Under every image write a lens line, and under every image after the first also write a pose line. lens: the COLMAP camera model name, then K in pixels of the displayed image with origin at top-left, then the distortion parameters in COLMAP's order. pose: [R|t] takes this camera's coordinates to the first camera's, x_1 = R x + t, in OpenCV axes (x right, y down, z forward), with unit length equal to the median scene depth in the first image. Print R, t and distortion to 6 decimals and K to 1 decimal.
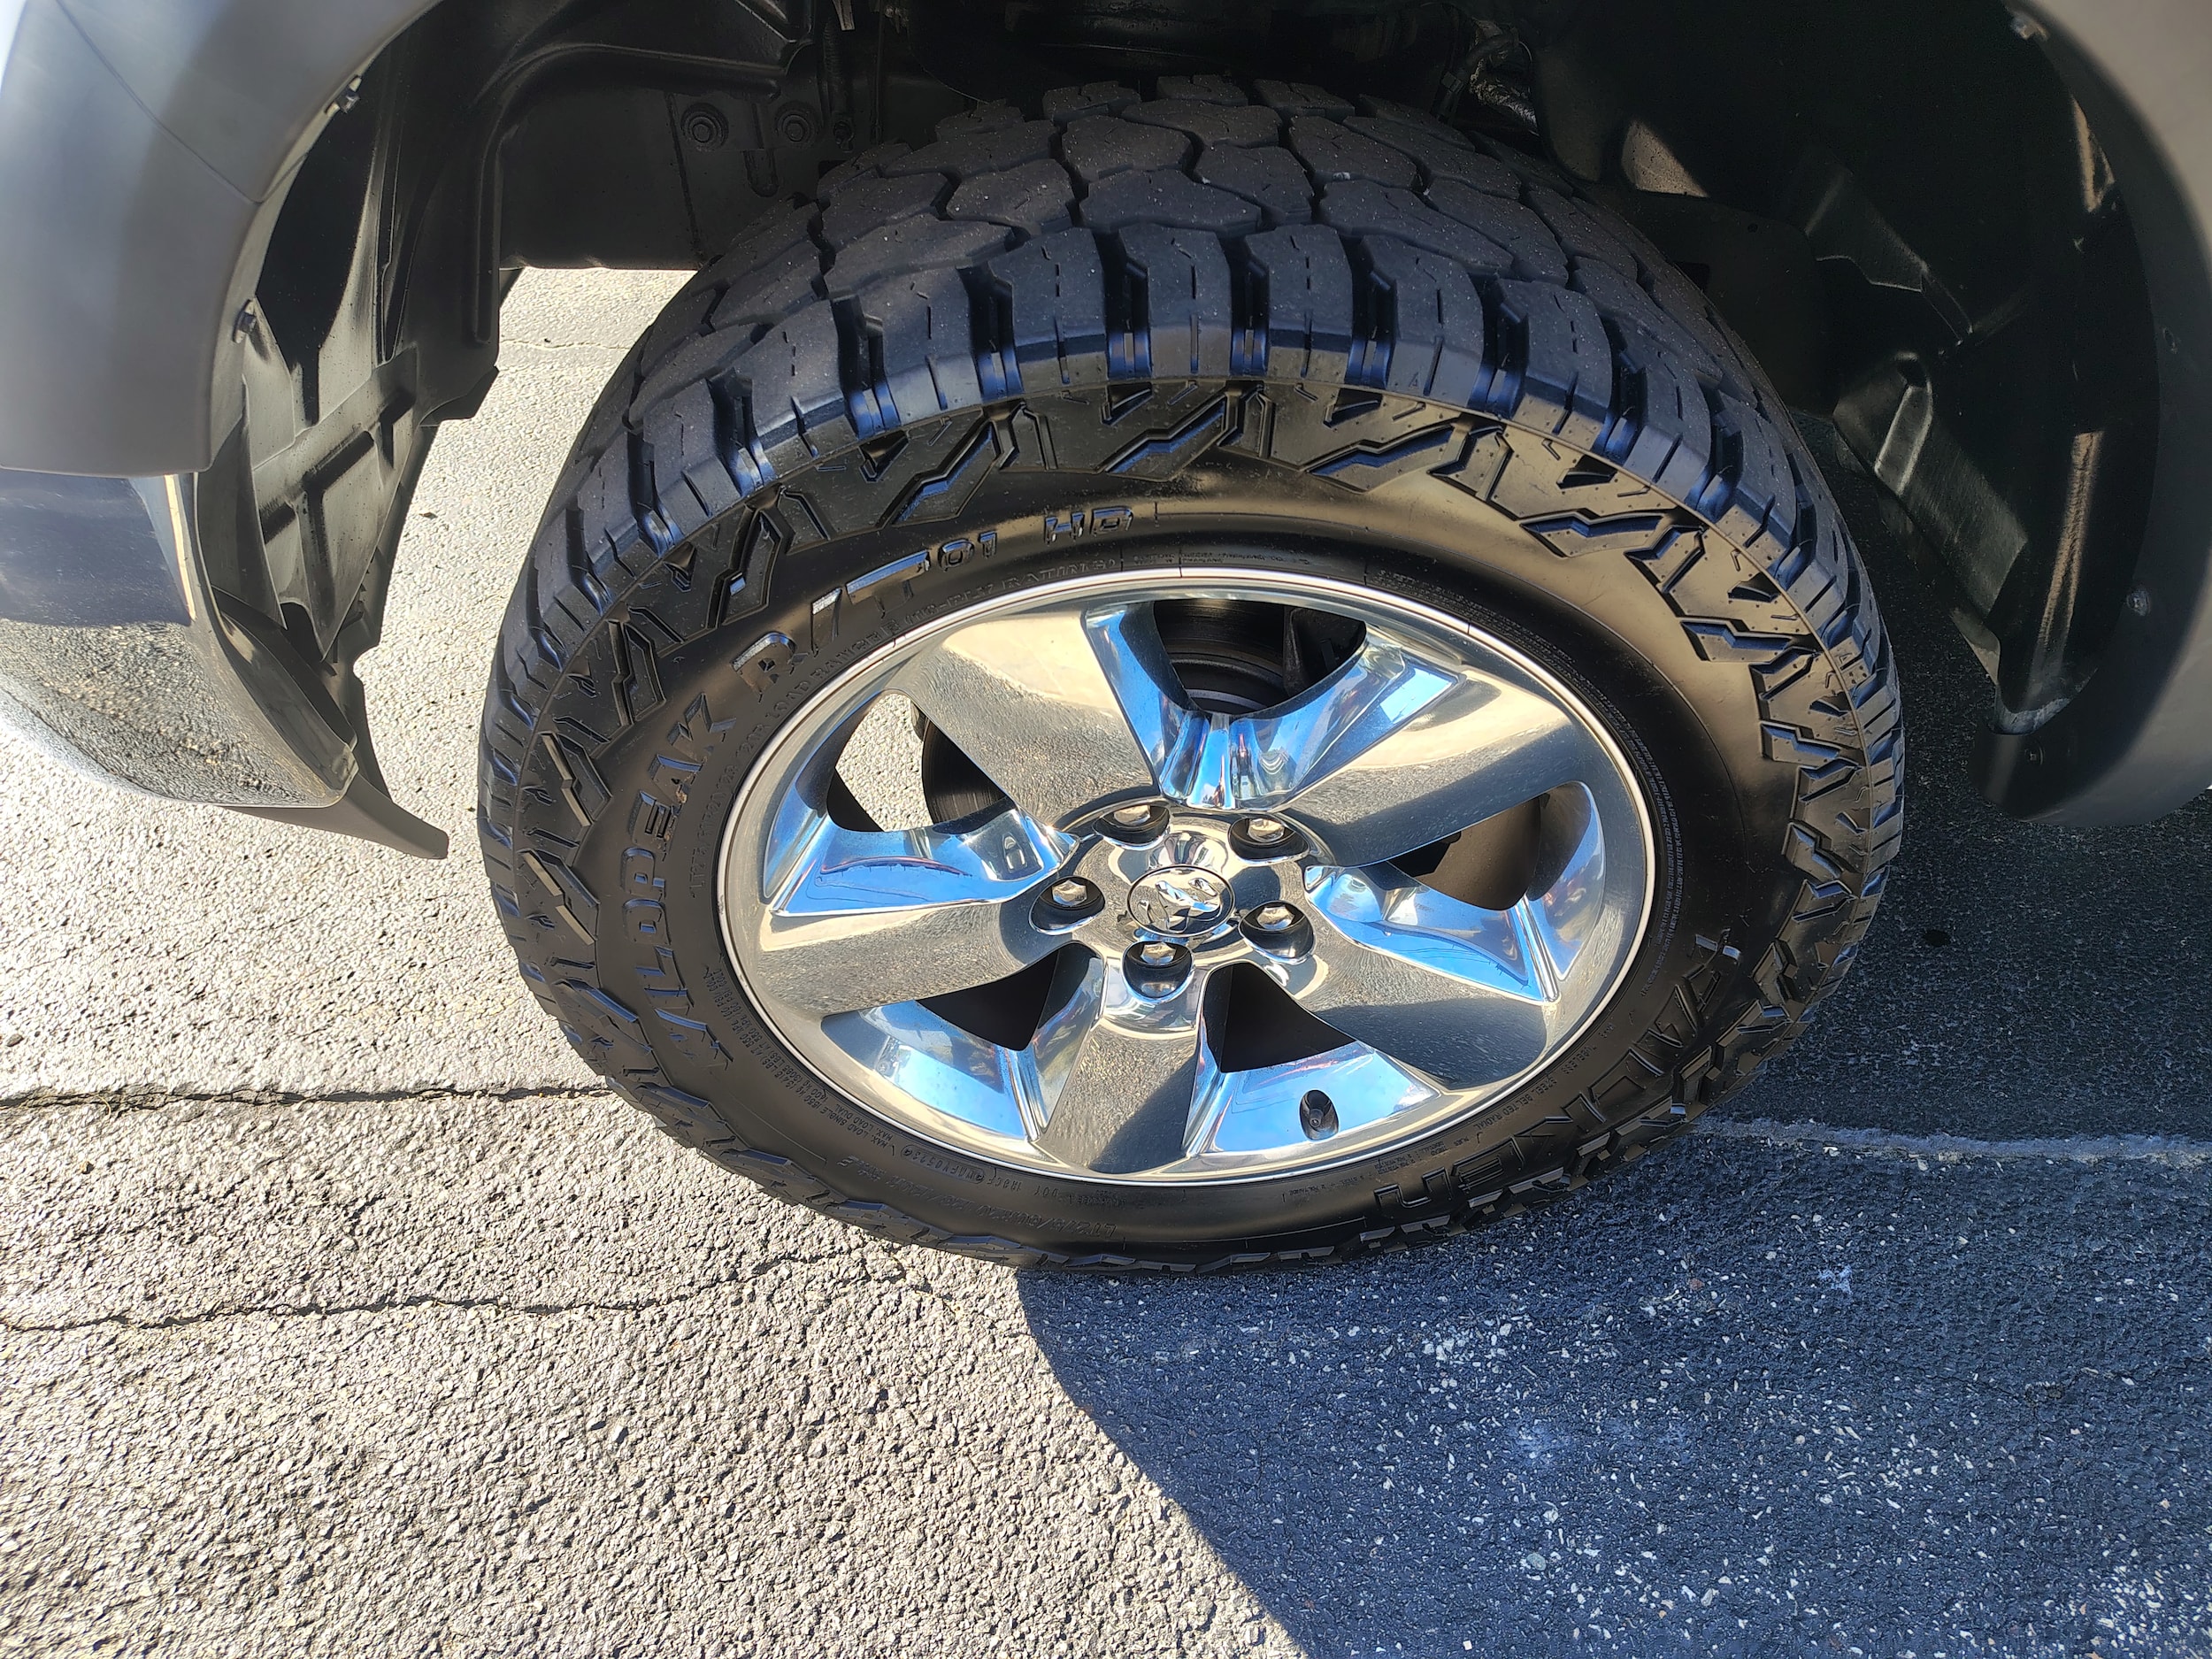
lens RADIAL K [[1501.6, 0, 1120.4], [0, 1501.6, 837.0], [0, 0, 1]] dist [0.060107, -0.074653]
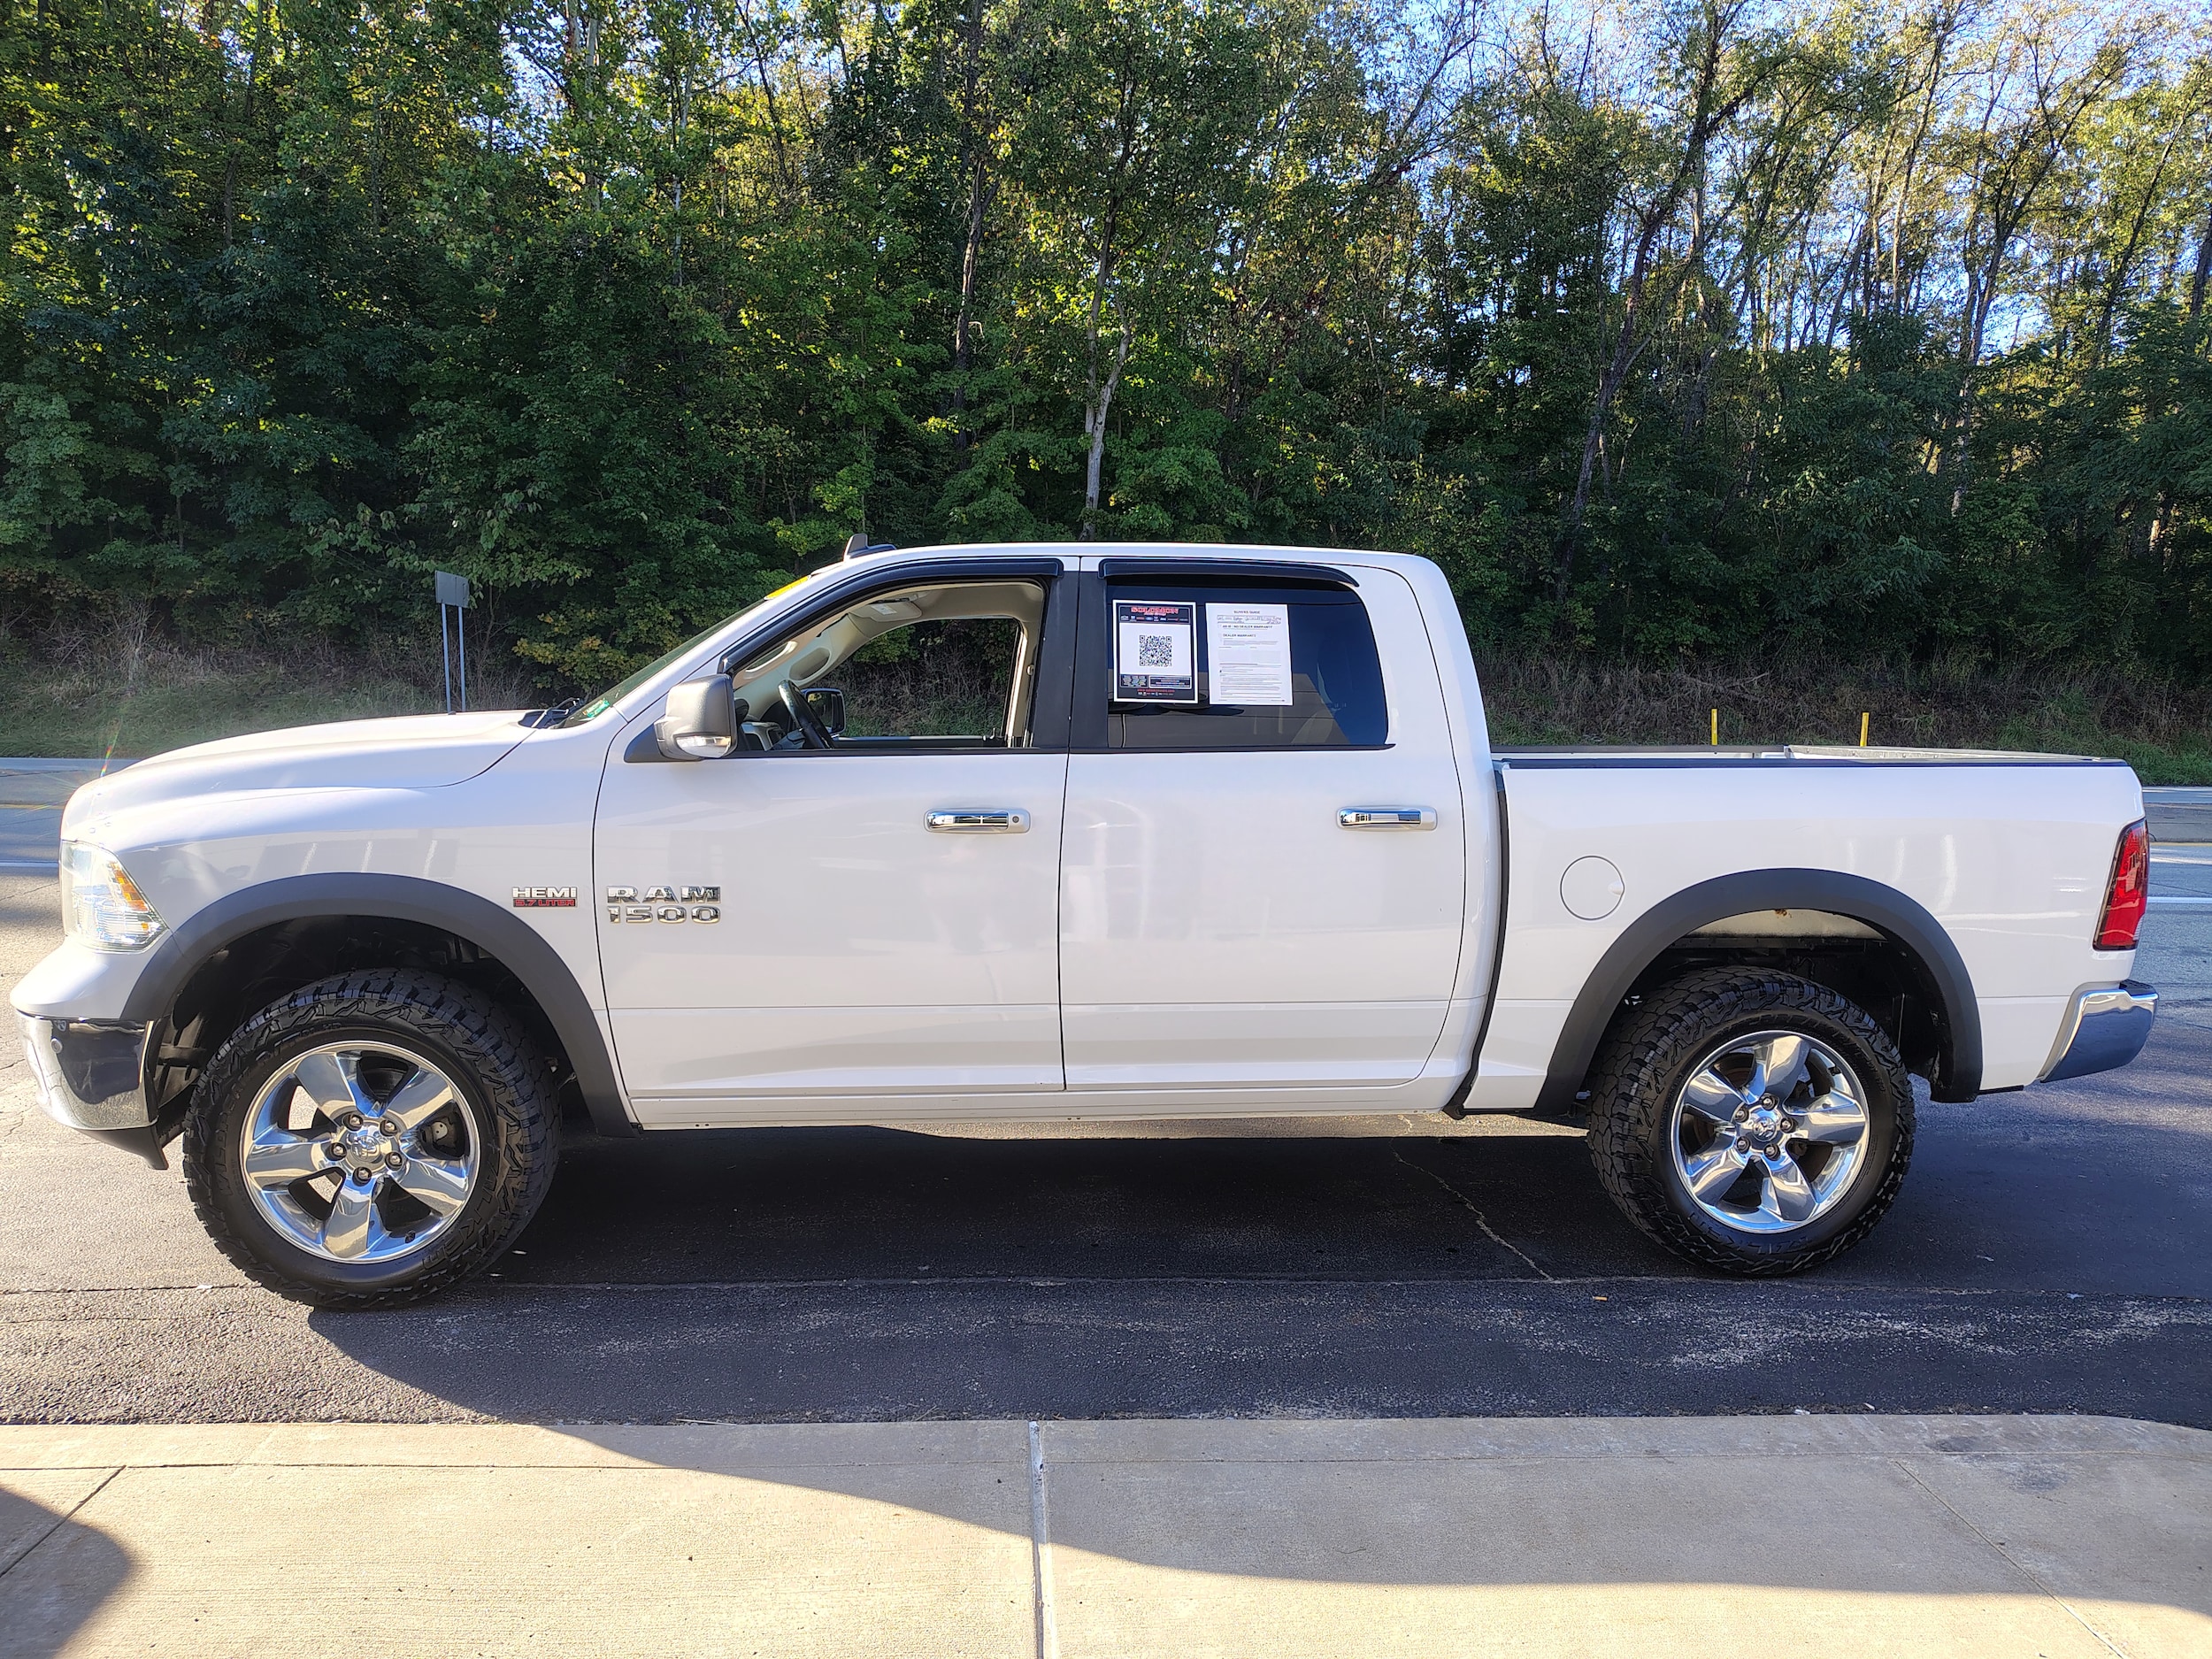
lens RADIAL K [[1488.0, 0, 1112.1], [0, 1488.0, 825.2], [0, 0, 1]] dist [0.044667, -0.058016]
pose [[0.993784, 0.013291, 0.110530, 1.630064], [0.062137, 0.757581, -0.649777, 2.198212], [-0.092372, 0.652606, 0.752046, -2.838513]]
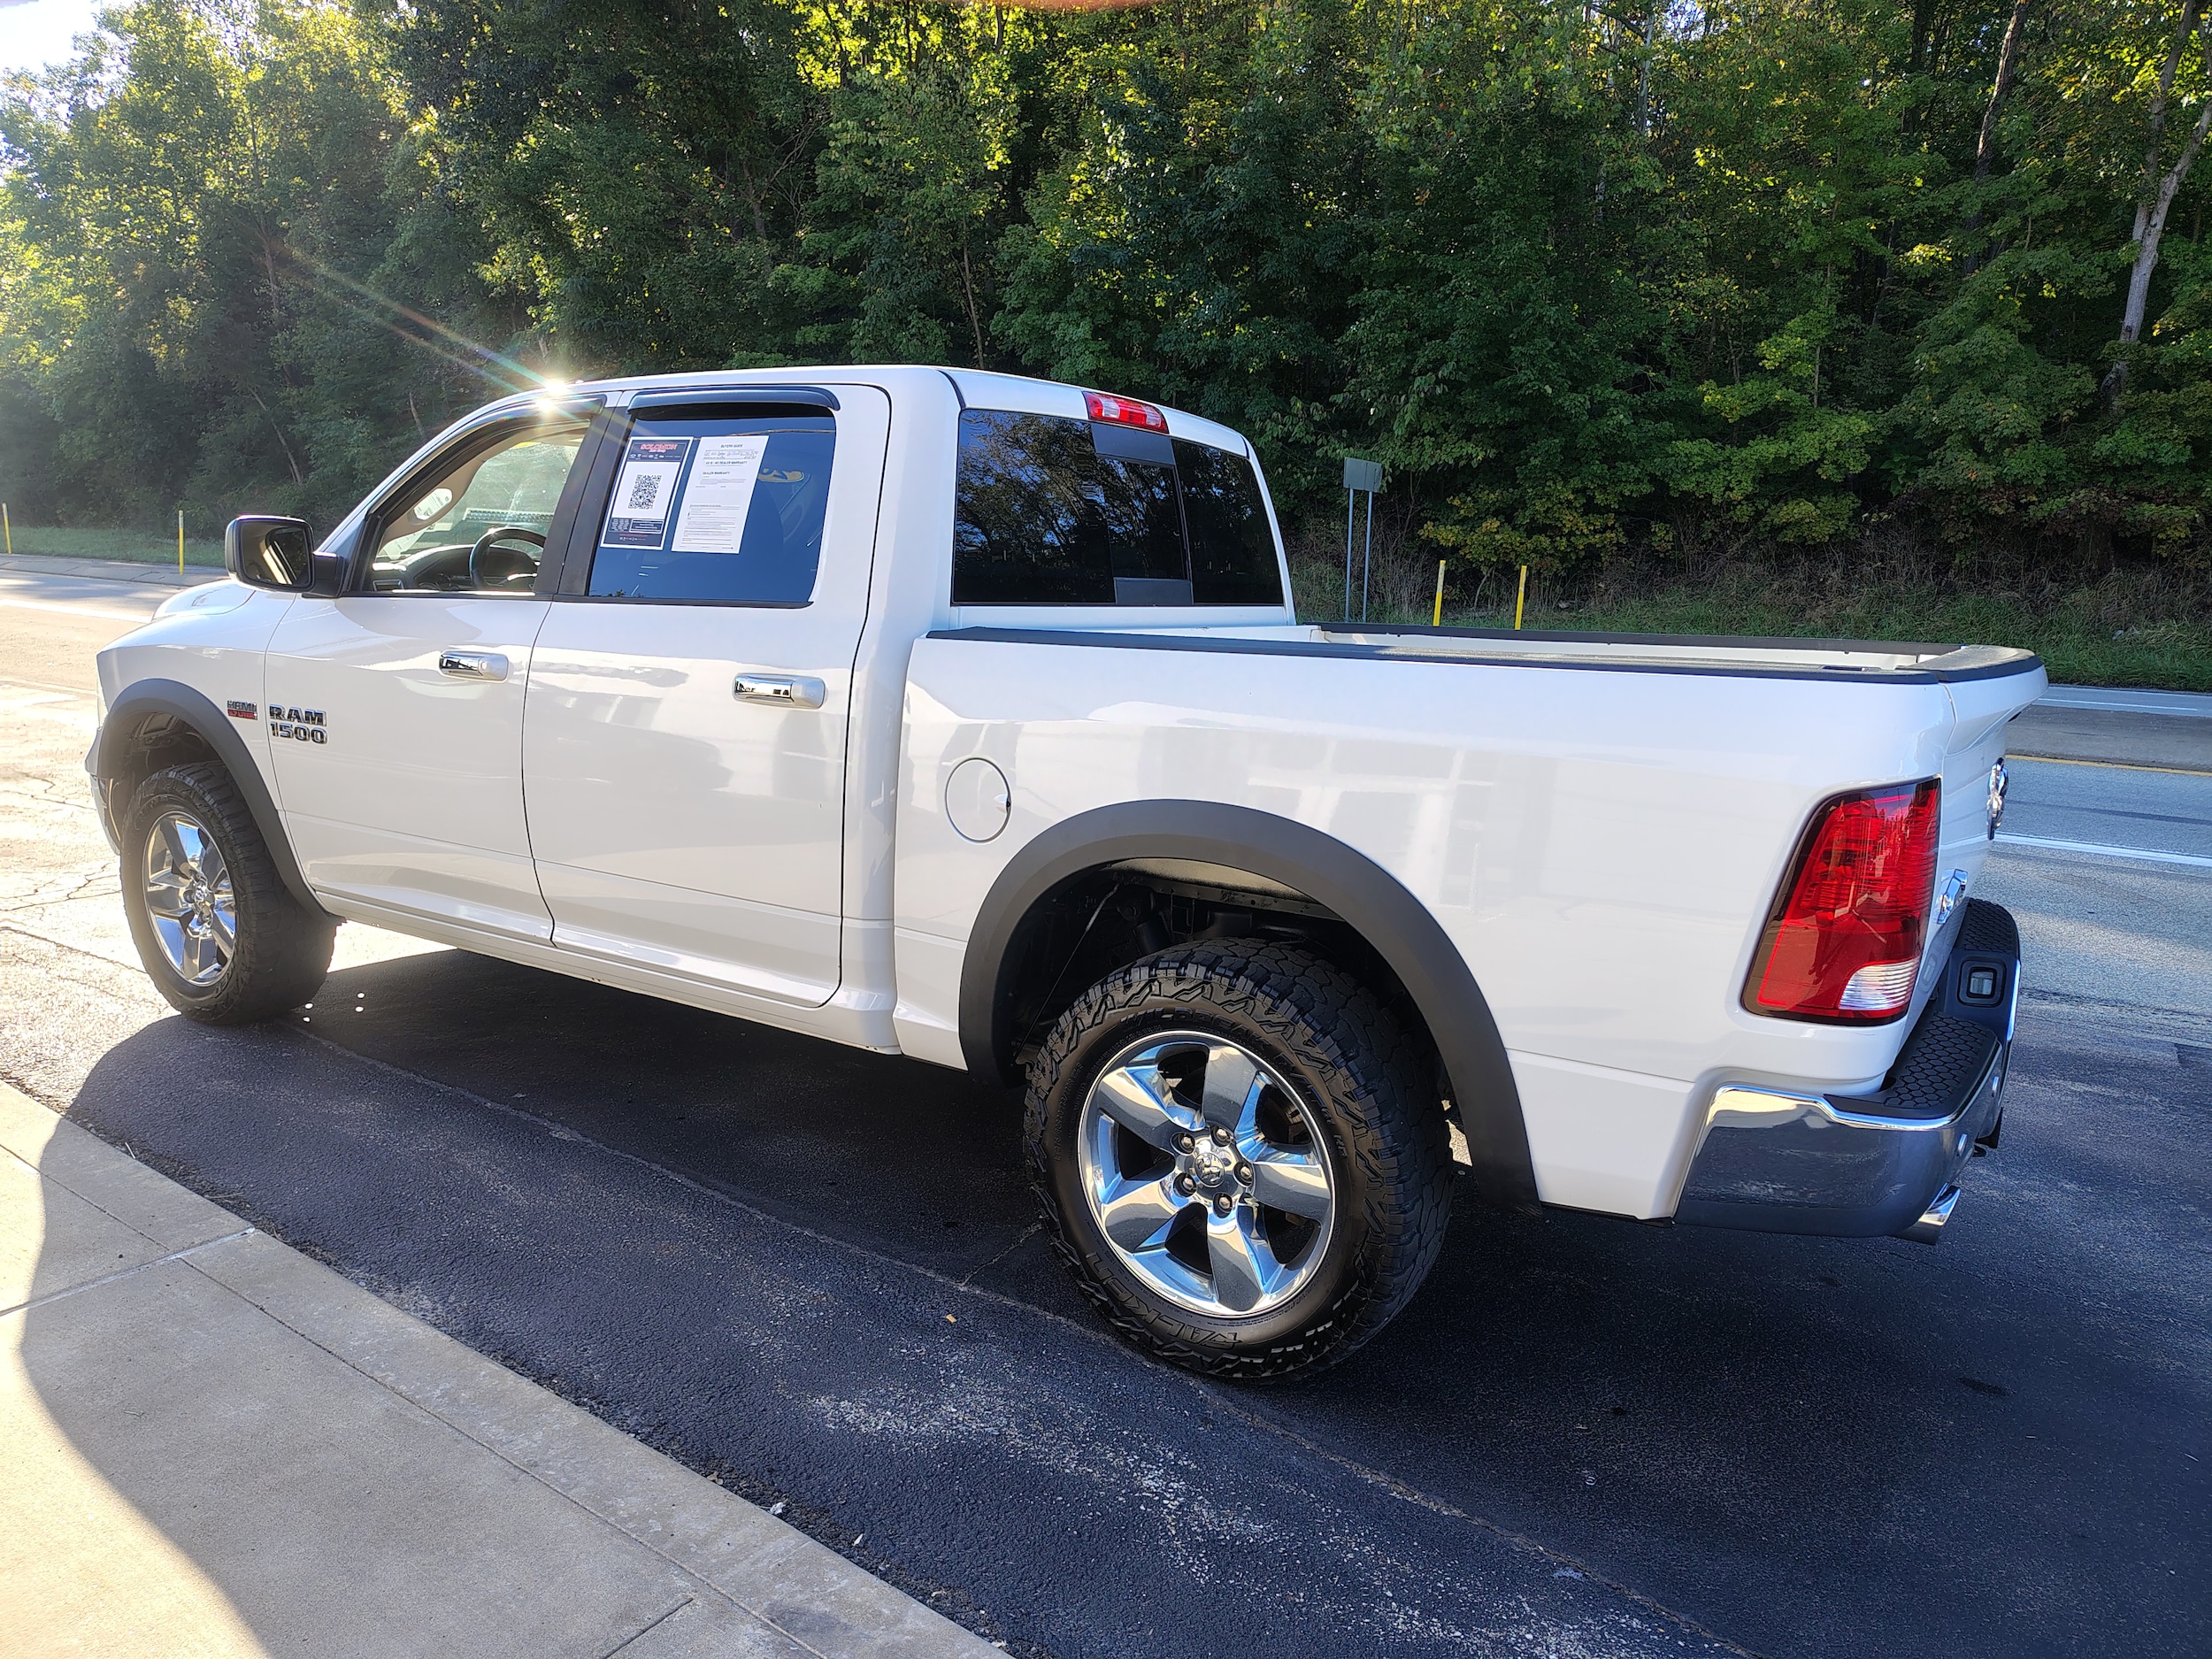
lens RADIAL K [[1501.6, 0, 1120.4], [0, 1501.6, 837.0], [0, 0, 1]] dist [0.060107, -0.074653]
pose [[0.844178, 0.124627, -0.521374, 5.588779], [-0.405494, 0.784609, -0.469003, 1.077635], [0.350624, 0.607336, 0.712885, -1.768905]]
